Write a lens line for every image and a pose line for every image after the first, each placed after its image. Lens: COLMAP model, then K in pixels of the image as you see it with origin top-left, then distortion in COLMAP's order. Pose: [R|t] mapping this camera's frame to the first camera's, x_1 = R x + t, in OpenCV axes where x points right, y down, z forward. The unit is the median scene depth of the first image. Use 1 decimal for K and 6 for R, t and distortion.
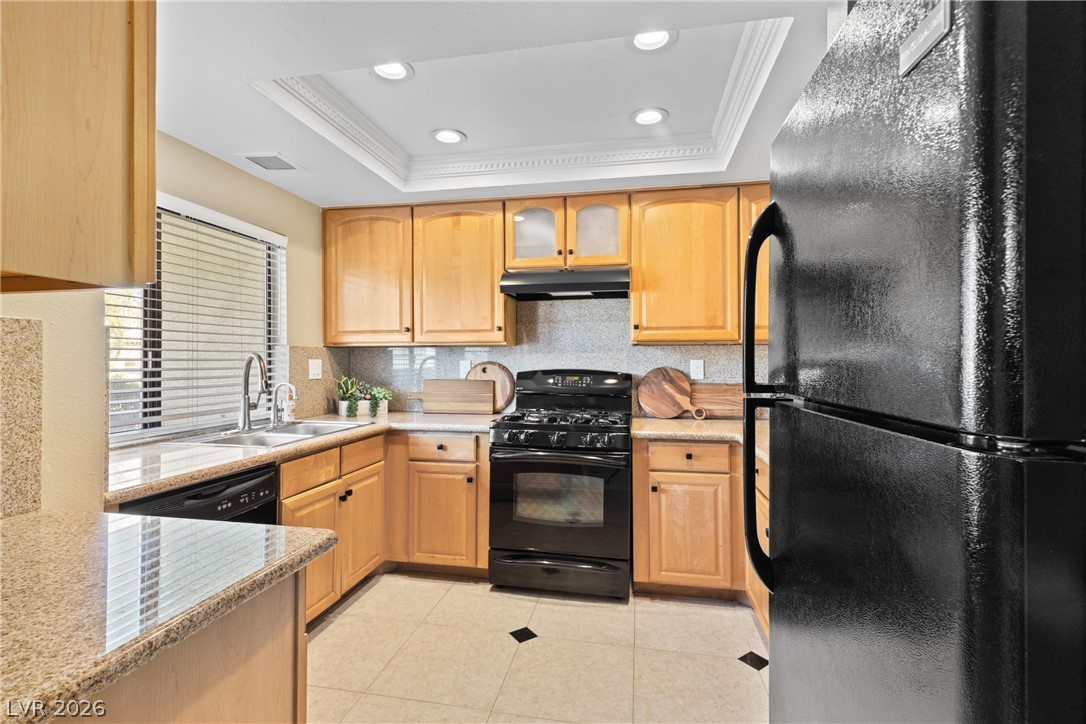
lens RADIAL K [[491.2, 0, 545.0], [0, 491.2, 360.0], [0, 0, 1]] dist [0.012185, -0.002294]
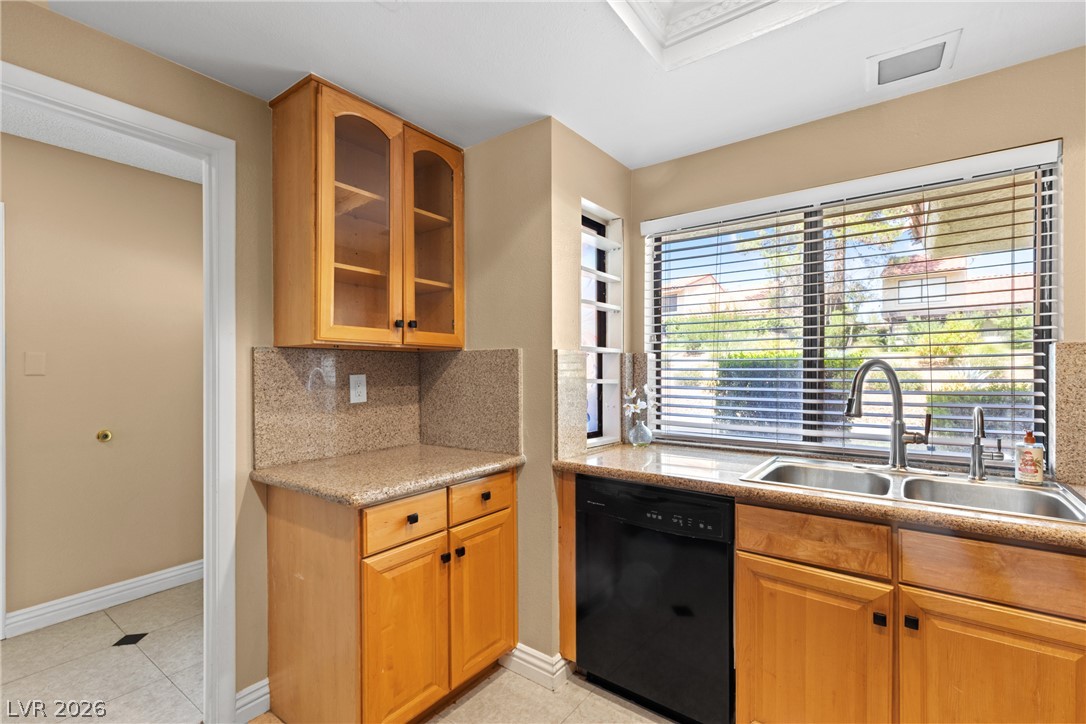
lens RADIAL K [[491.2, 0, 549.1], [0, 491.2, 371.2], [0, 0, 1]] dist [0.012185, -0.002294]
pose [[-0.435303, 0.007476, -0.900253, 0.209779], [0.004907, 0.999970, 0.005931, -0.004423], [0.900271, -0.001835, -0.435327, 0.748663]]
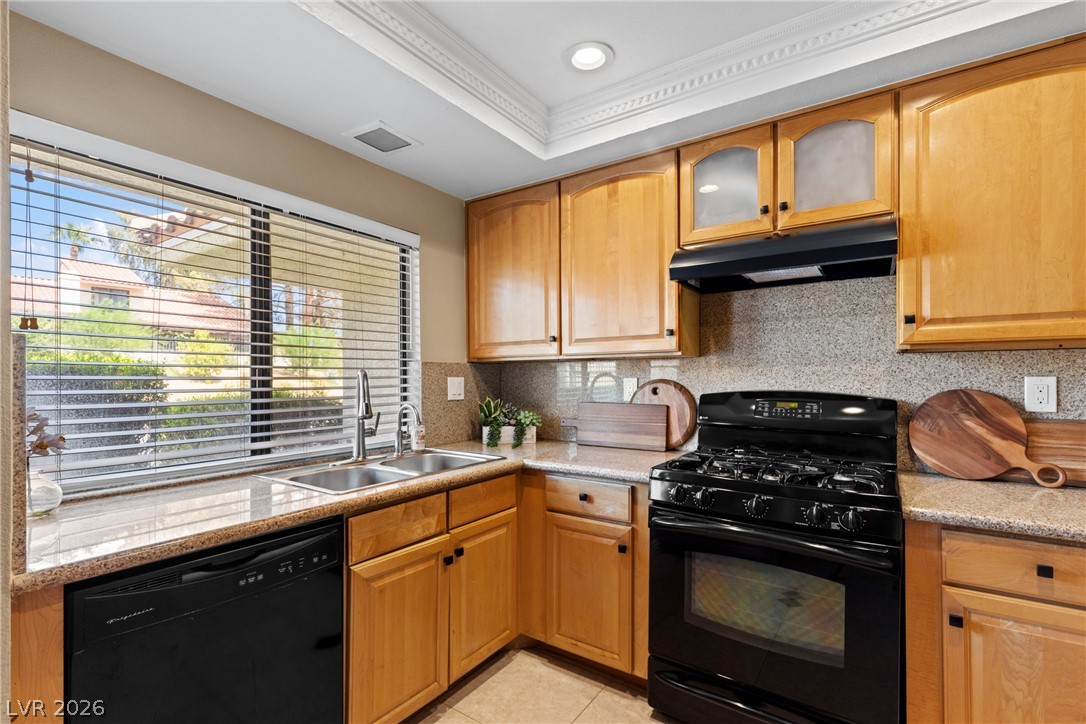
lens RADIAL K [[491.2, 0, 550.6], [0, 491.2, 381.3], [0, 0, 1]] dist [0.012185, -0.002294]
pose [[0.918873, 0.001398, -0.394551, 0.028015], [0.002966, 0.999941, 0.010451, -0.002365], [0.394543, -0.010774, 0.918814, 0.304078]]
